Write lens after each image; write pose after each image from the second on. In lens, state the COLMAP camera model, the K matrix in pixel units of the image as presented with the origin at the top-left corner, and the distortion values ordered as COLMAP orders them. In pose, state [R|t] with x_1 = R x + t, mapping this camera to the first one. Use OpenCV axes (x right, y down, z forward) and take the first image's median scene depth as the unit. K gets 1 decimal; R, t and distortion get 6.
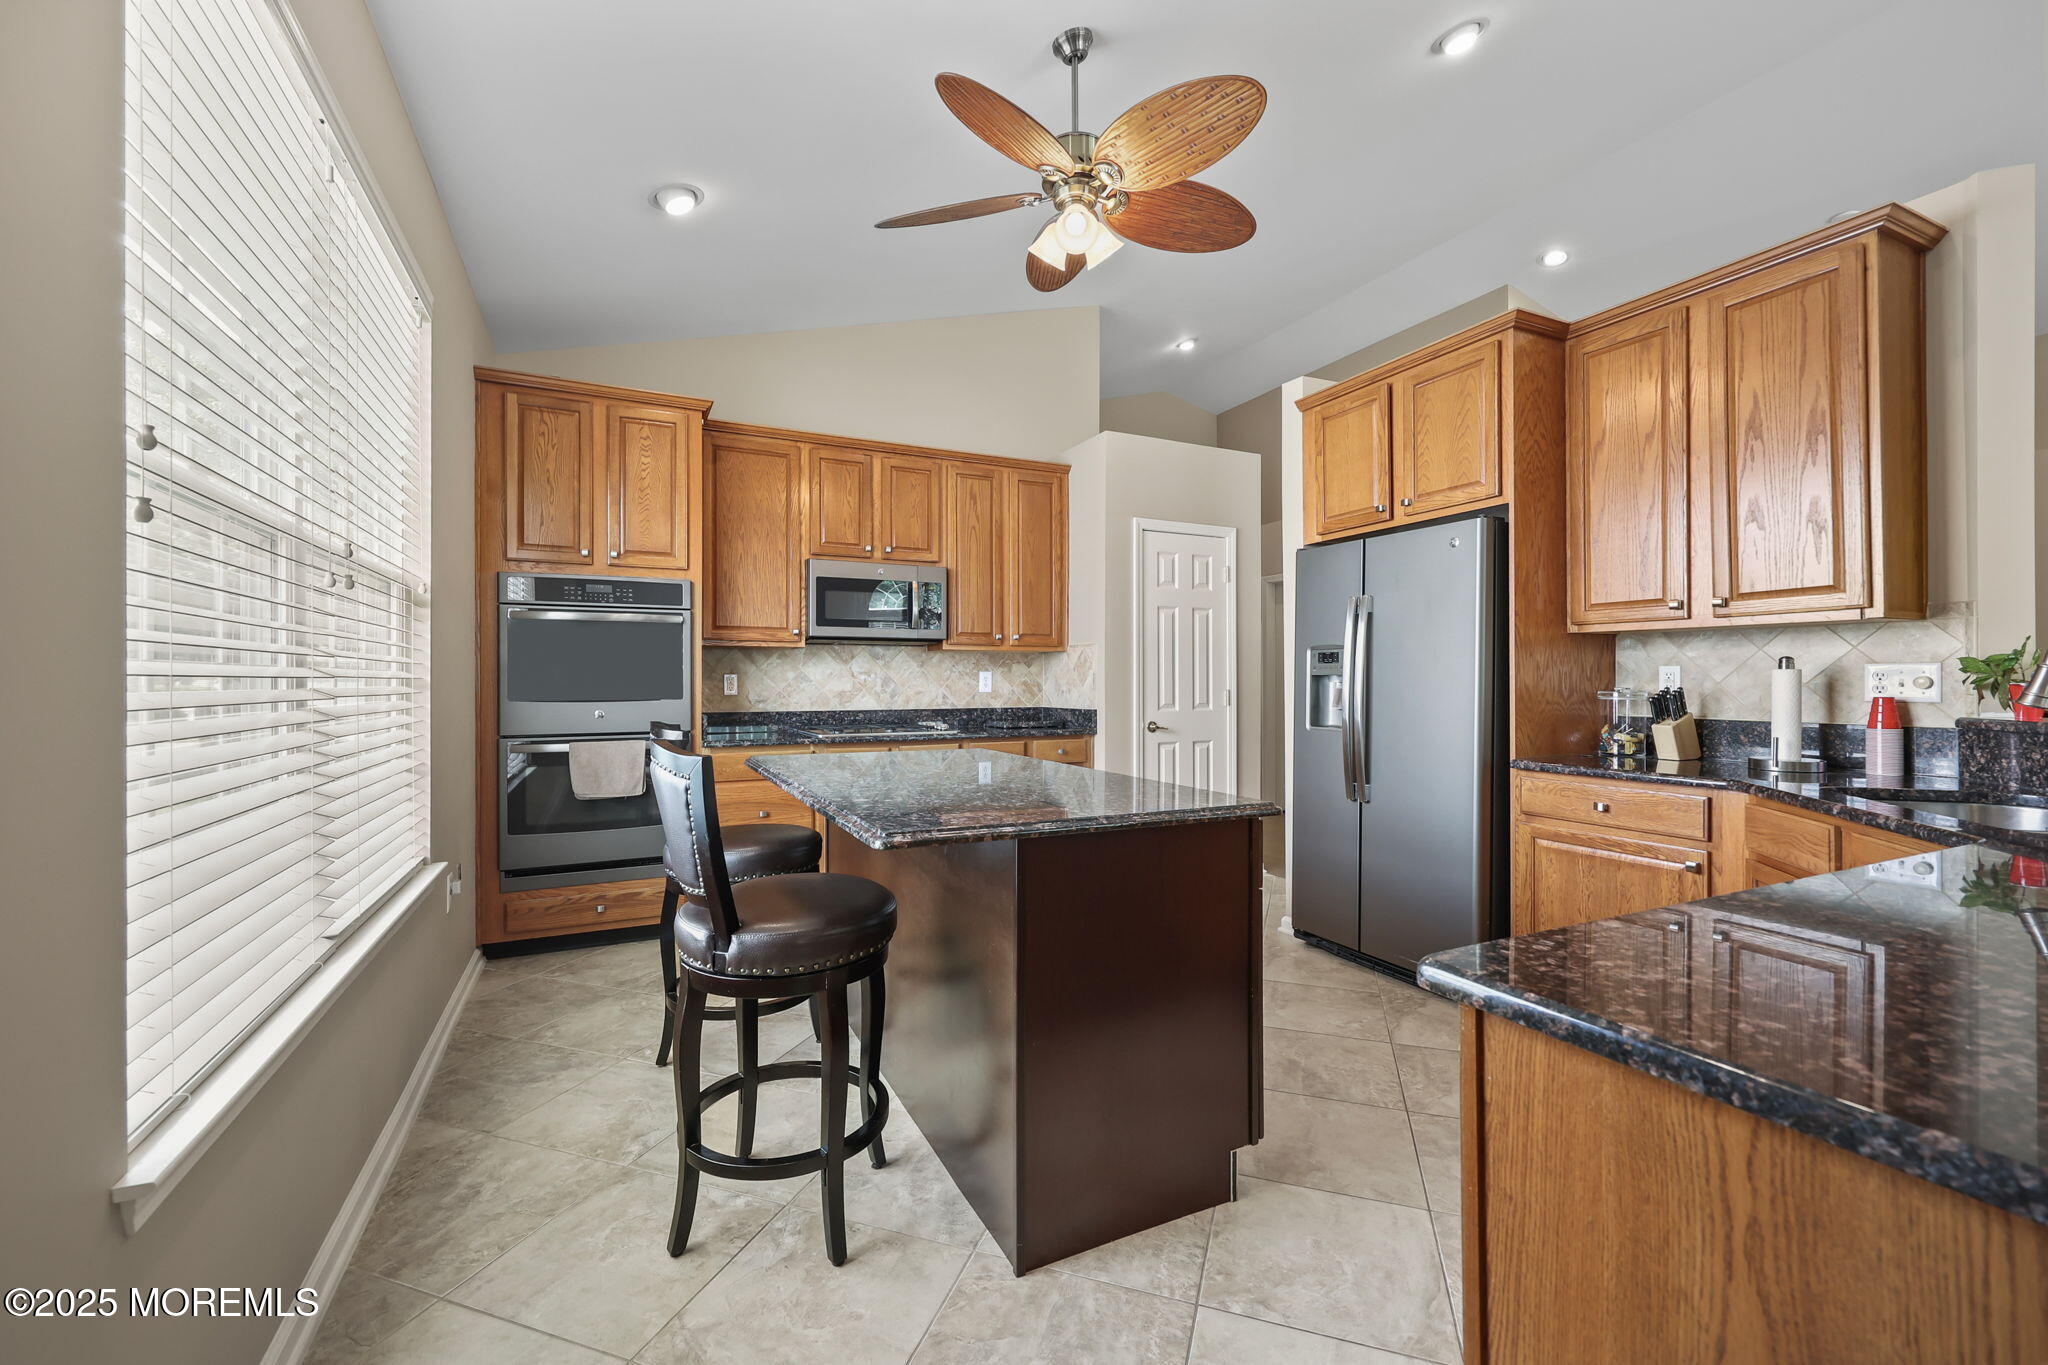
lens RADIAL K [[825.5, 0, 1023.6], [0, 825.5, 676.6], [0, 0, 1]] dist [0.000020, 0.000483]
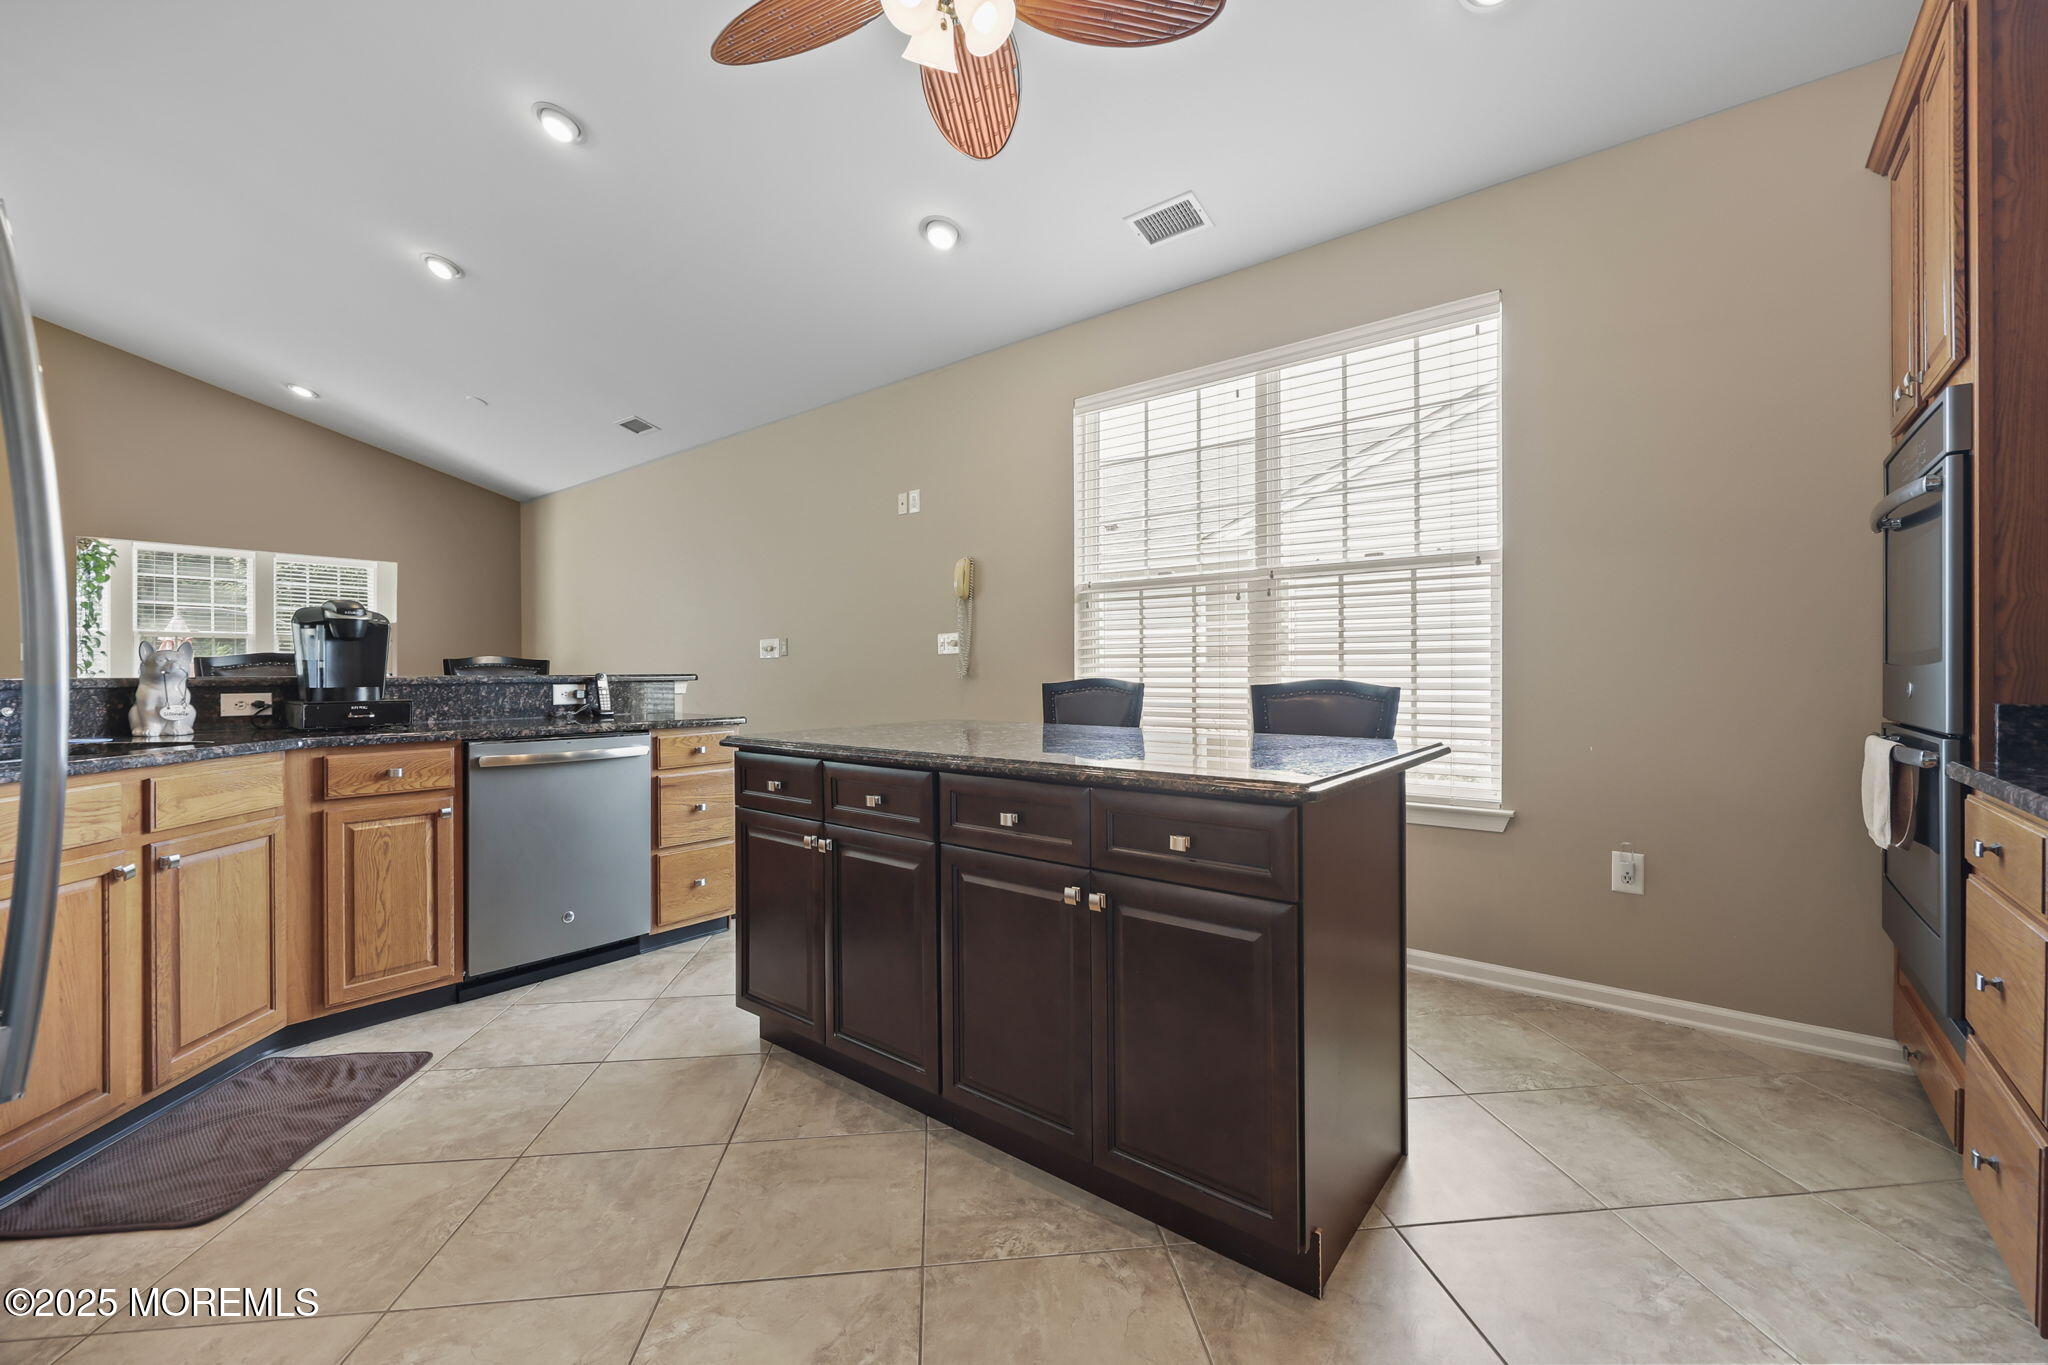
lens RADIAL K [[827.1, 0, 1025.7], [0, 827.1, 679.9], [0, 0, 1]] dist [-0.000558, 0.000121]
pose [[-0.905809, 0.009112, -0.423589, 0.291213], [0.007933, 0.999958, 0.004547, 0.044640], [0.423613, 0.000759, -0.905843, 1.610613]]
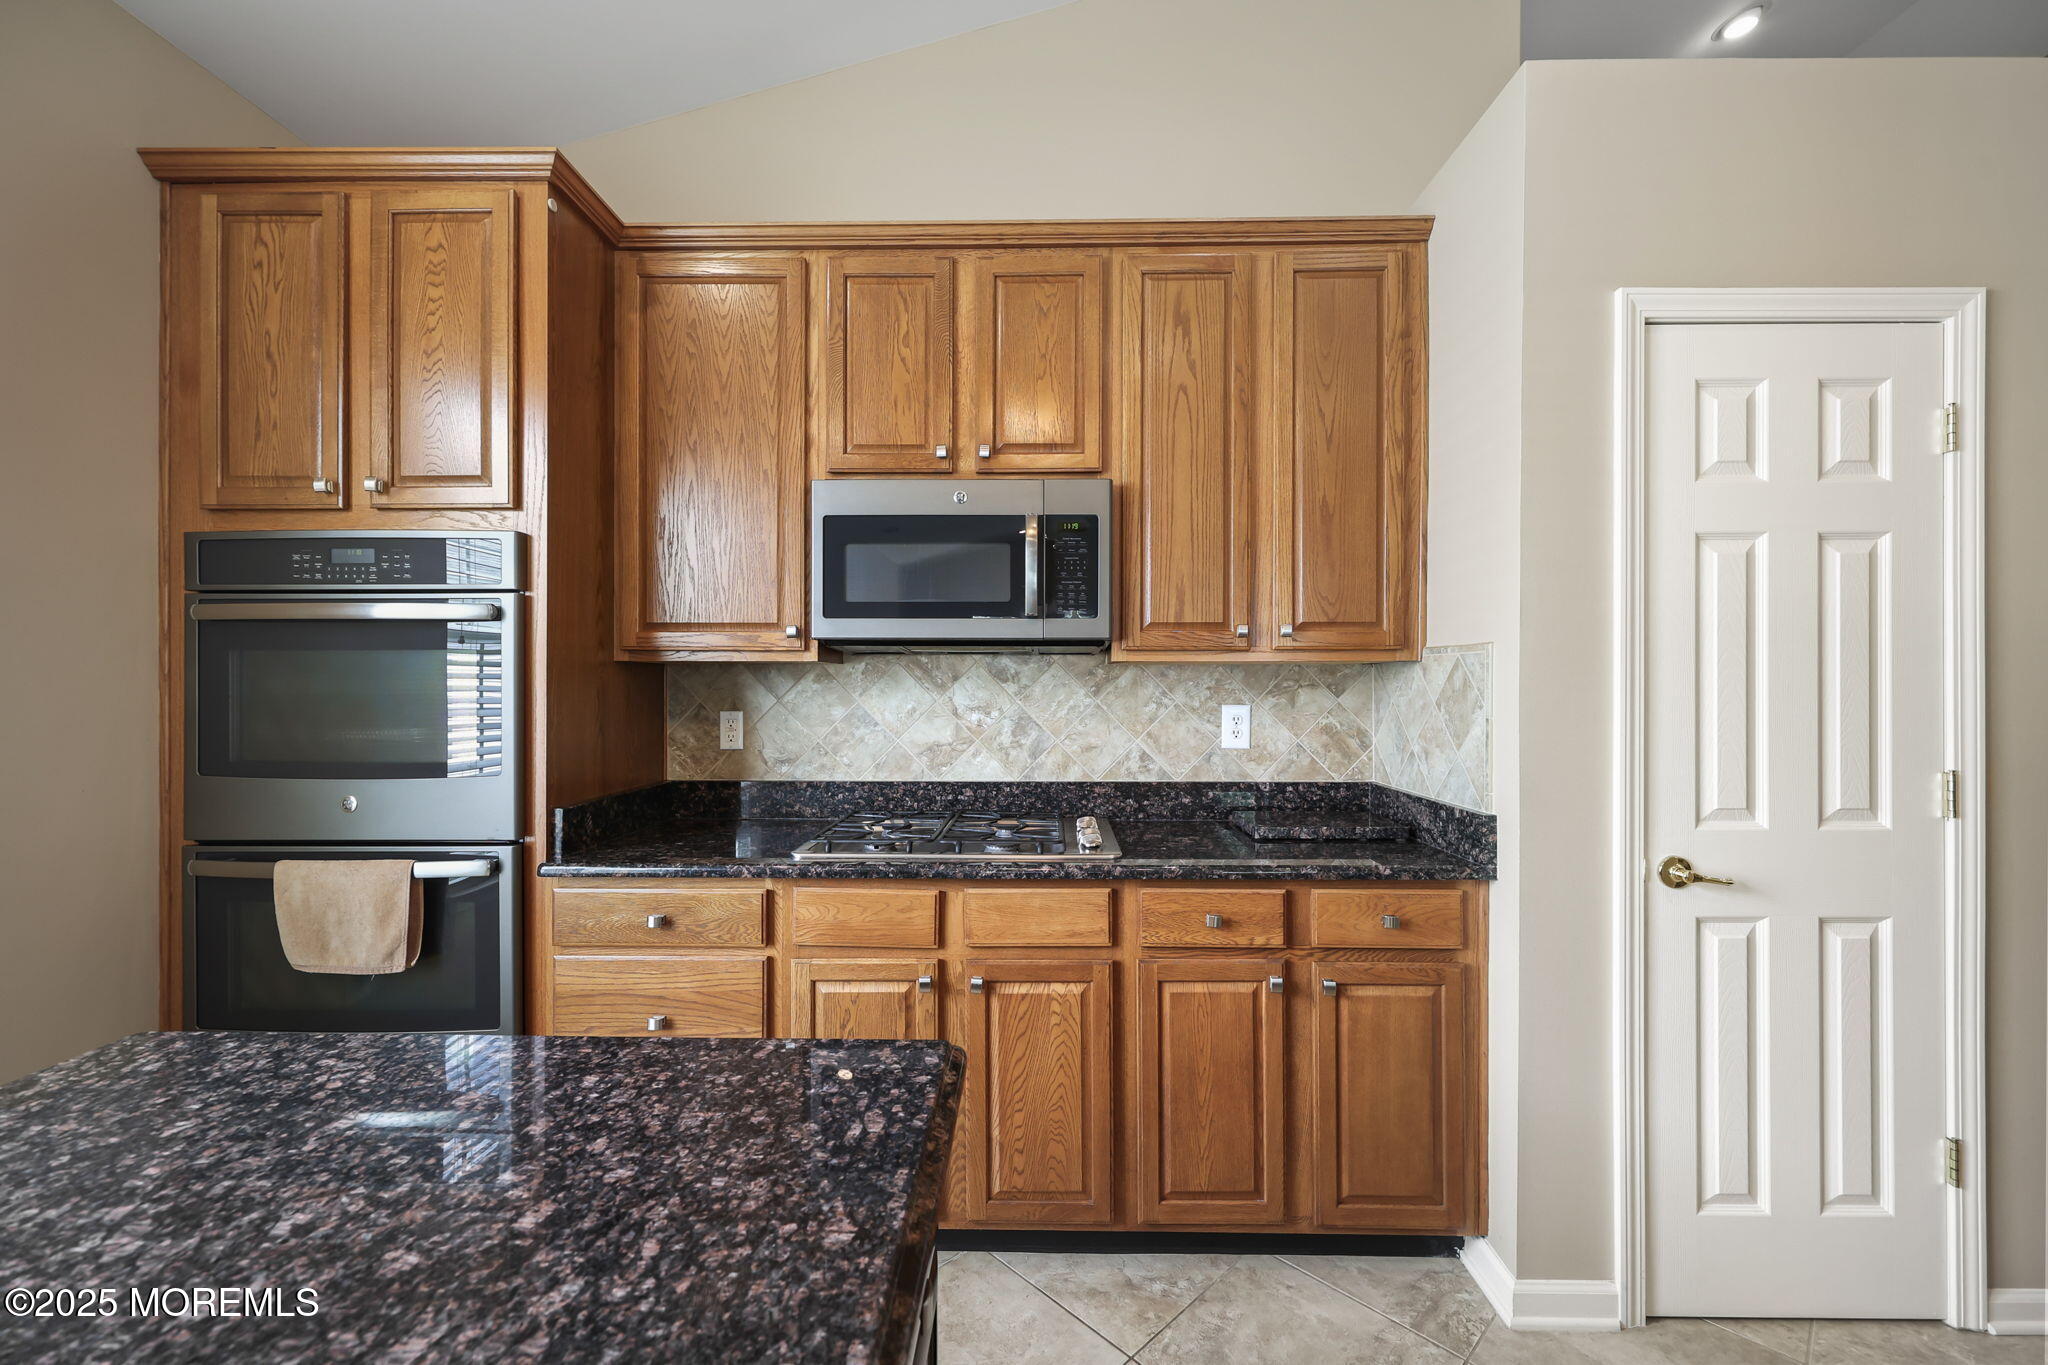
lens RADIAL K [[832.9, 0, 1028.8], [0, 832.9, 685.3], [0, 0, 1]] dist [0.000889, 0.000171]
pose [[0.892301, 0.002693, -0.451432, 0.118197], [0.001220, 0.999964, 0.008378, -0.039908], [0.451438, -0.008026, 0.892266, 0.951882]]
